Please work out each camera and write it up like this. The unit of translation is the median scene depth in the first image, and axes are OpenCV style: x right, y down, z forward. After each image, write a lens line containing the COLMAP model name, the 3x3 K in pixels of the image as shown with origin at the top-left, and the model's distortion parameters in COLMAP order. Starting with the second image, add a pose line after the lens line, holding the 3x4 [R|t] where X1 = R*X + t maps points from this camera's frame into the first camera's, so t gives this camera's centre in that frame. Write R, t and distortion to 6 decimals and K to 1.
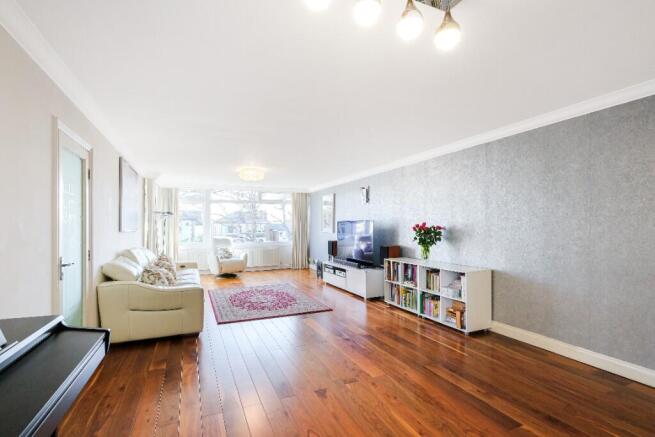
lens RADIAL K [[304.6, 0, 329.8], [0, 304.6, 221.6], [0, 0, 1]] dist [-0.001233, 0.000260]
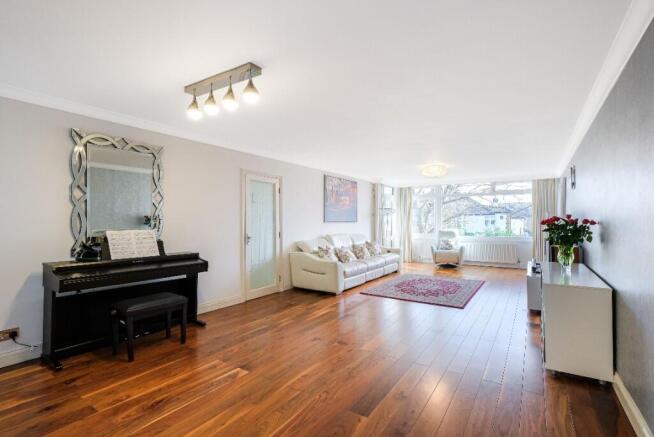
lens RADIAL K [[304.2, 0, 332.5], [0, 304.2, 219.0], [0, 0, 1]] dist [-0.001233, 0.000260]
pose [[0.560735, -0.000913, -0.827995, 0.319853], [0.012504, 0.999895, 0.007366, 0.001224], [0.827901, -0.014484, 0.560687, 0.080915]]
